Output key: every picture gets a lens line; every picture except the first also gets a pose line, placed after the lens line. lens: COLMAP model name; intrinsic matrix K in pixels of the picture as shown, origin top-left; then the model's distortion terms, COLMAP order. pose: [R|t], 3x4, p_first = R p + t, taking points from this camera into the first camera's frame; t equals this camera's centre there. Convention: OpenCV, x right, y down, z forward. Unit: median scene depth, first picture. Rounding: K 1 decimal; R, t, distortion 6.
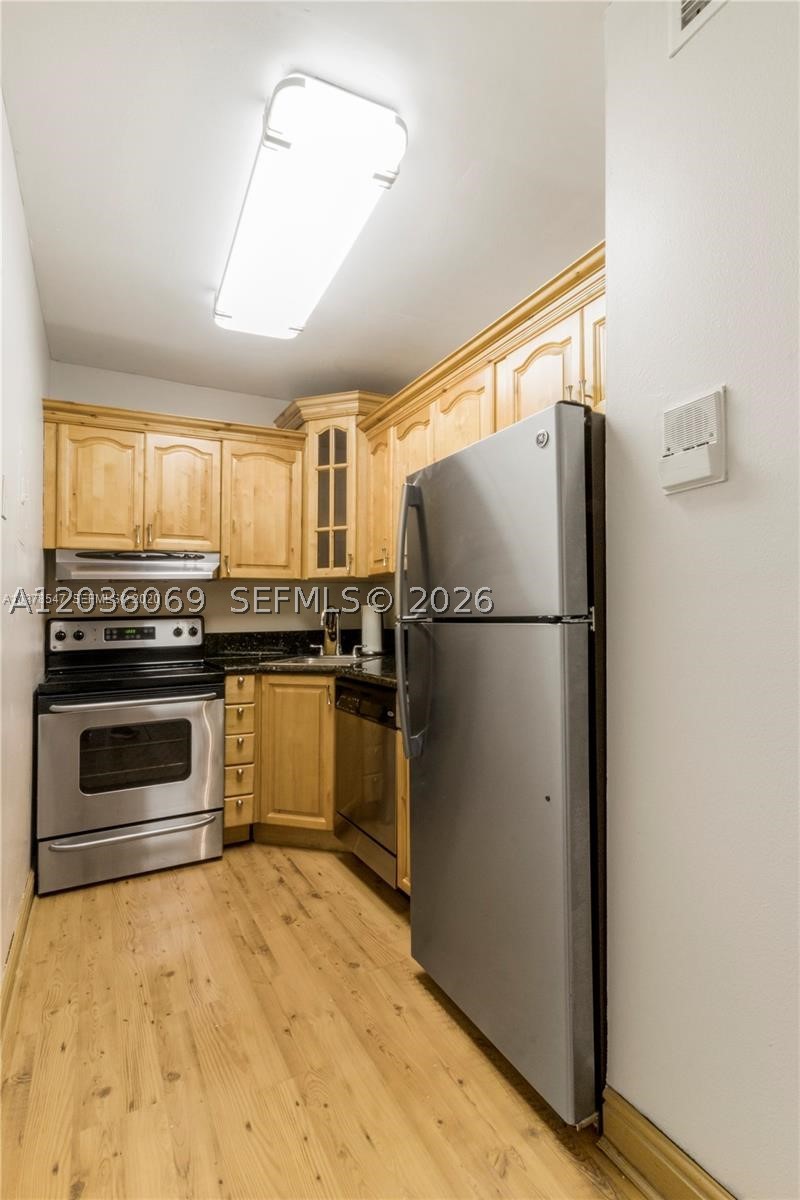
lens RADIAL K [[585.5, 0, 402.3], [0, 585.5, 606.3], [0, 0, 1]] dist [0.001130, 0.001883]
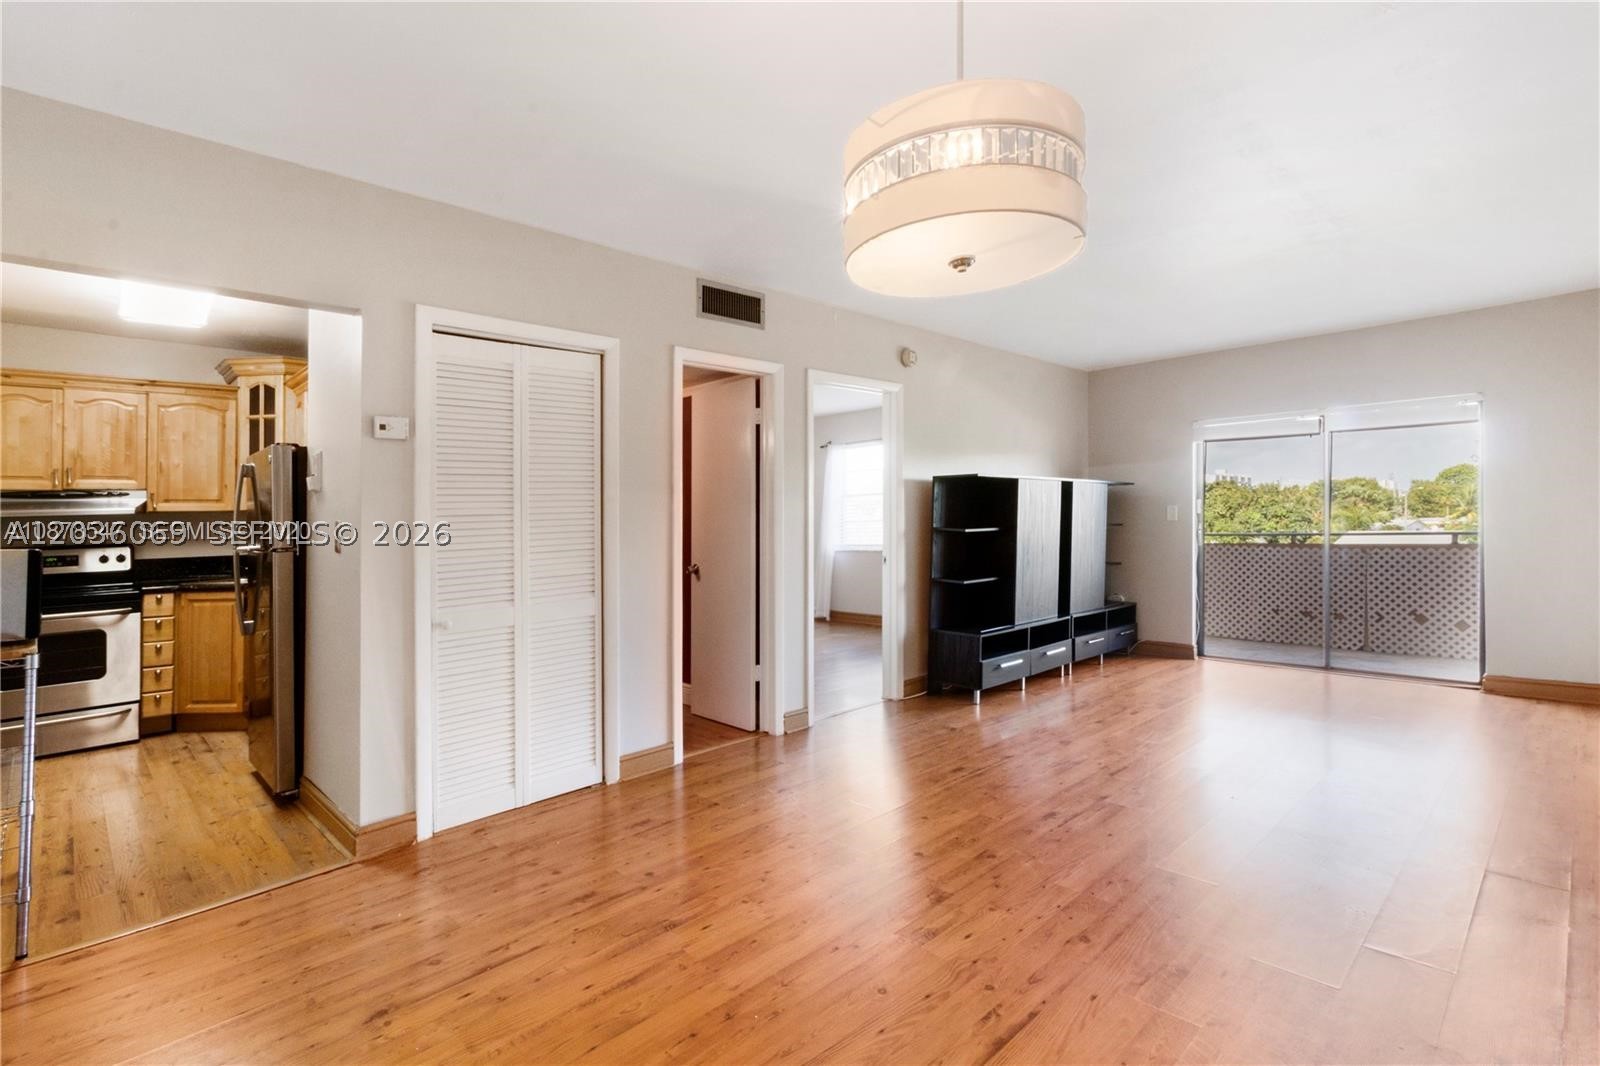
lens RADIAL K [[780.7, 0, 802.7], [0, 780.7, 516.7], [0, 0, 1]] dist [0.001130, 0.001883]
pose [[0.963273, -0.007411, 0.268420, 0.539913], [0.007055, 0.999972, 0.002291, -0.034069], [-0.268430, -0.000313, 0.963299, -0.866855]]
